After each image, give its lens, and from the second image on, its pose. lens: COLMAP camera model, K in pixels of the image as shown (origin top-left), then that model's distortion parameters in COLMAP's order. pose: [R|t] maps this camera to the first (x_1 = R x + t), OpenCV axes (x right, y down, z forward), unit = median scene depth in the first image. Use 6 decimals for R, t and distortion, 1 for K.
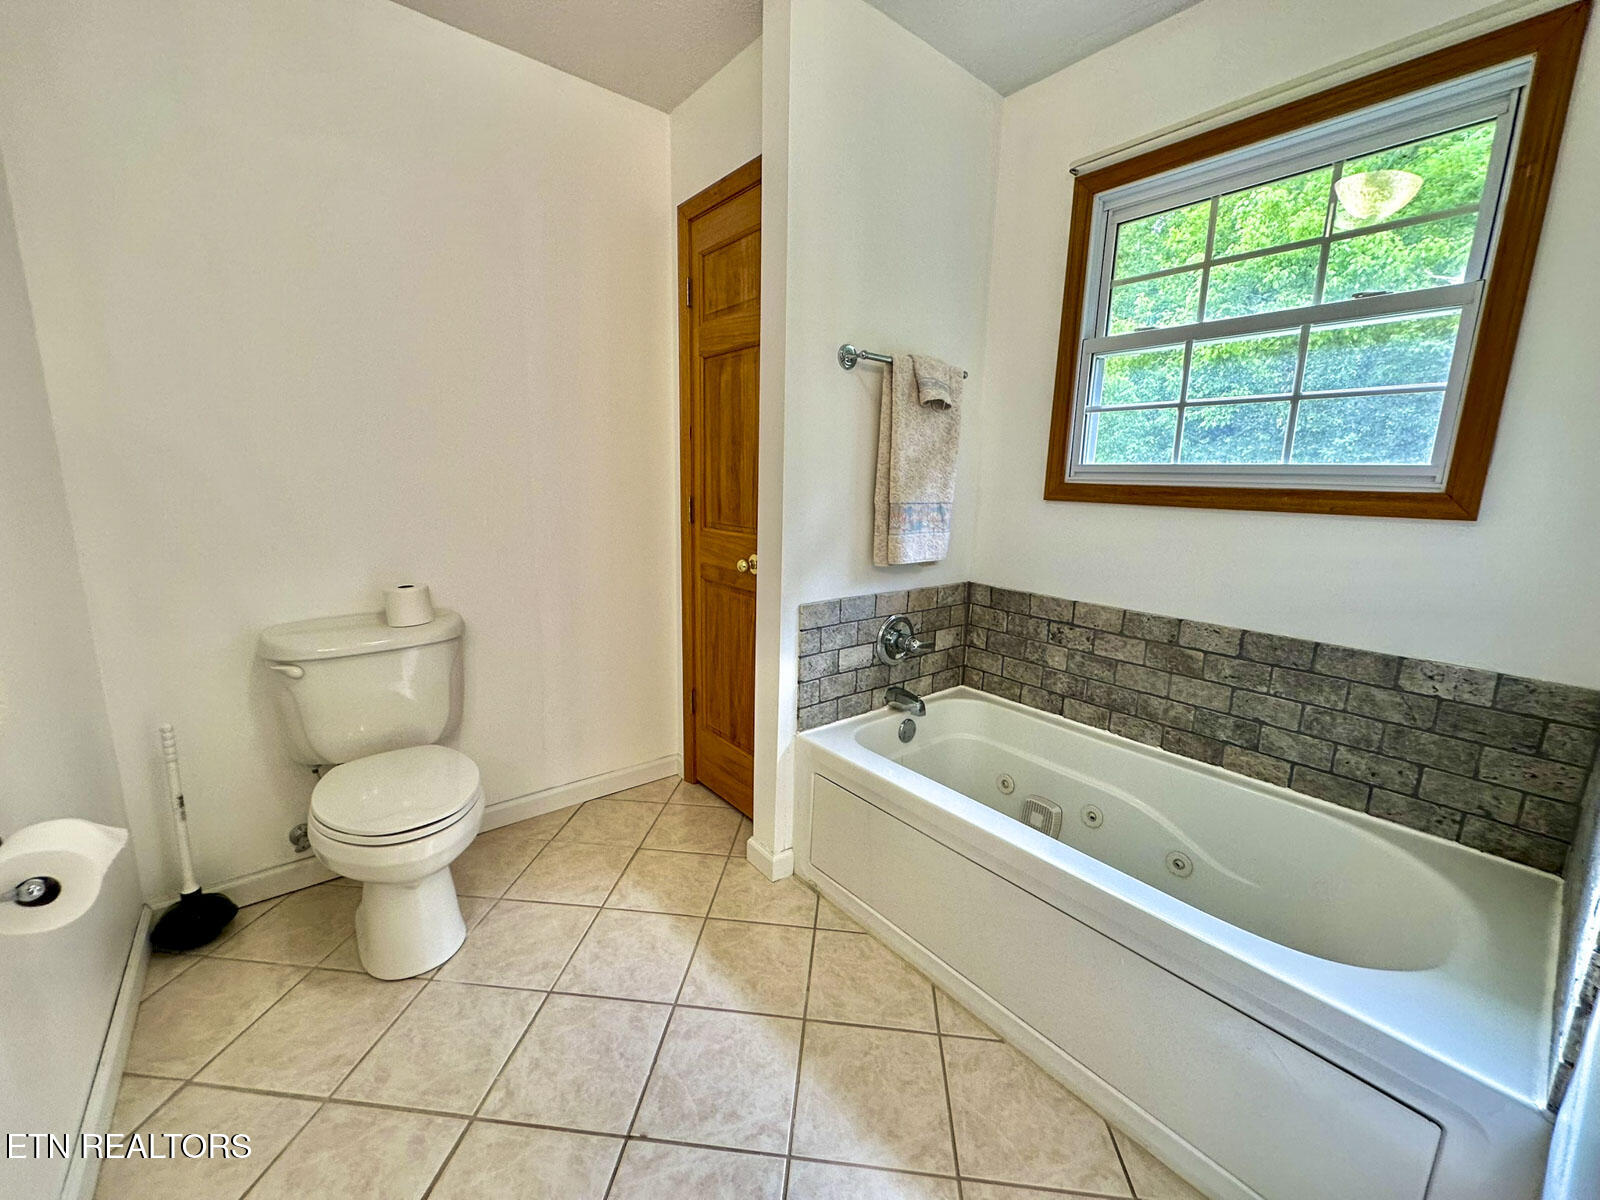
lens RADIAL K [[646.4, 0, 800.7], [0, 646.4, 604.3], [0, 0, 1]] dist [-0.003154, 0.000176]
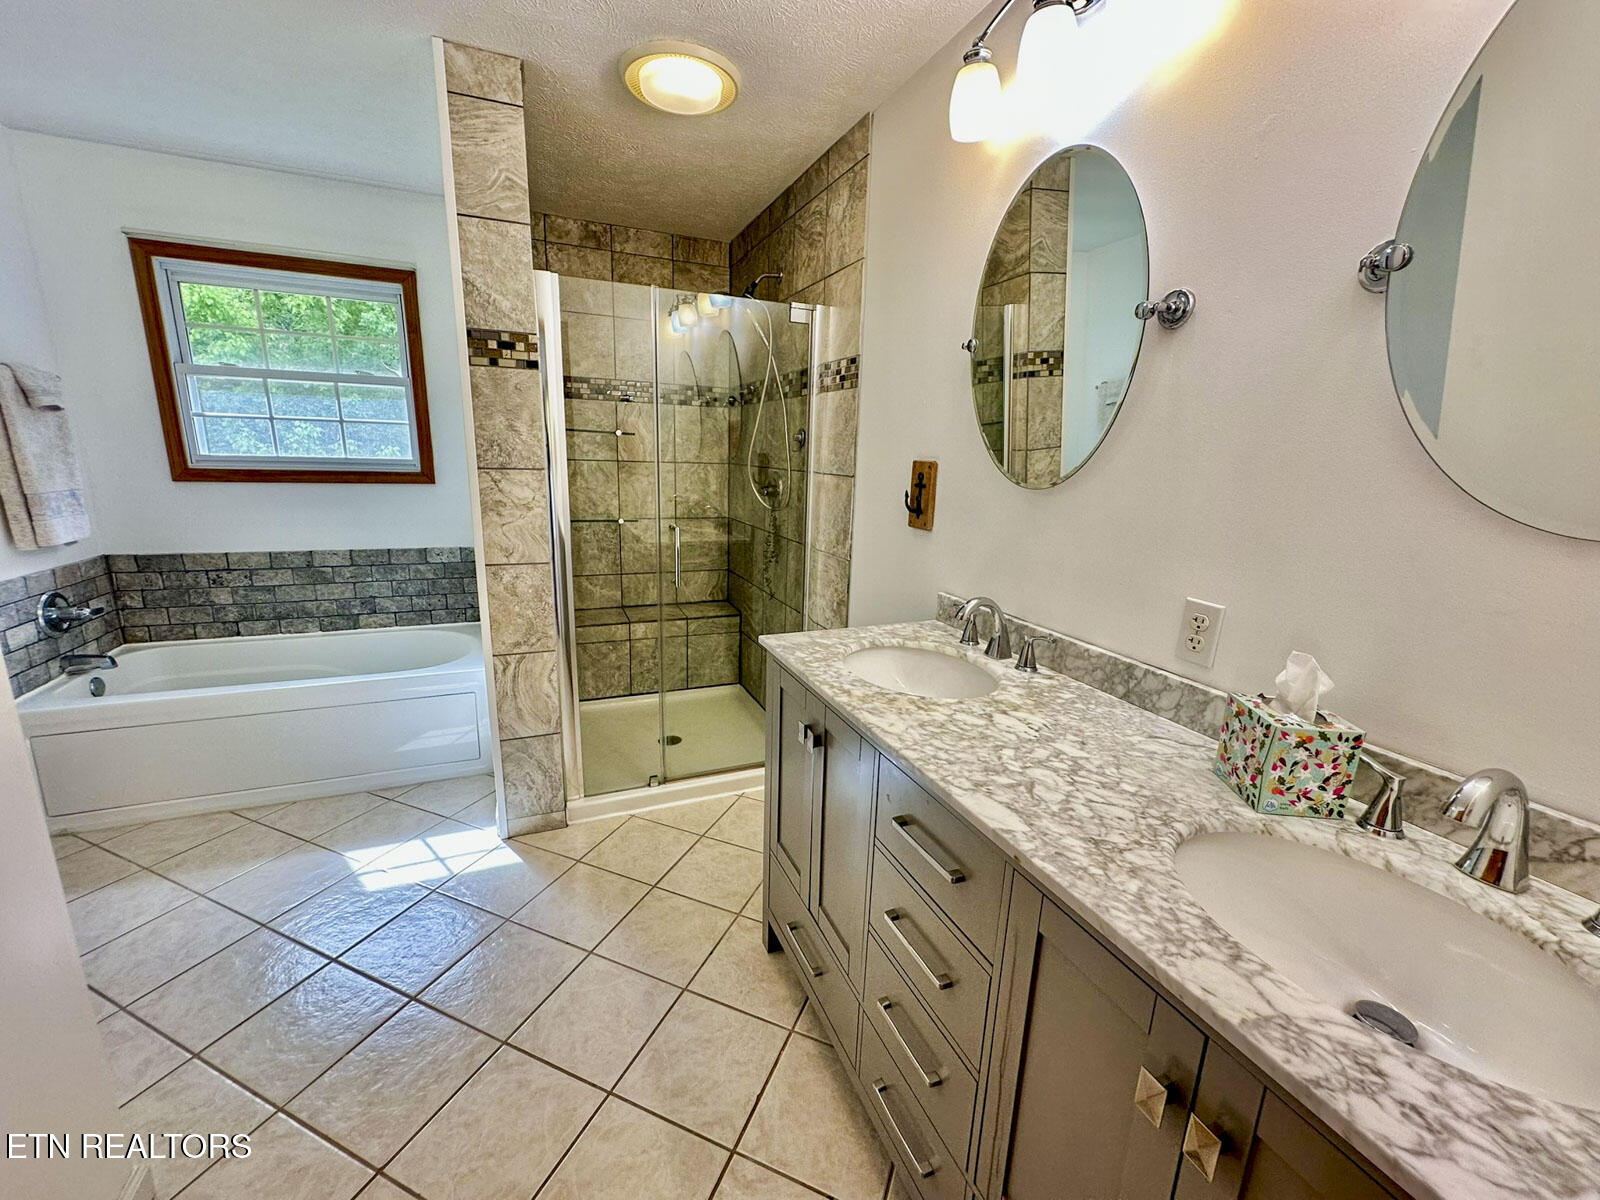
lens RADIAL K [[646.4, 0, 799.0], [0, 646.4, 602.8], [0, 0, 1]] dist [-0.003154, 0.000176]
pose [[0.290594, -0.234548, 0.927654, -0.534760], [0.161211, 0.967633, 0.194156, 0.028355], [-0.943168, 0.093127, 0.319000, -0.606050]]
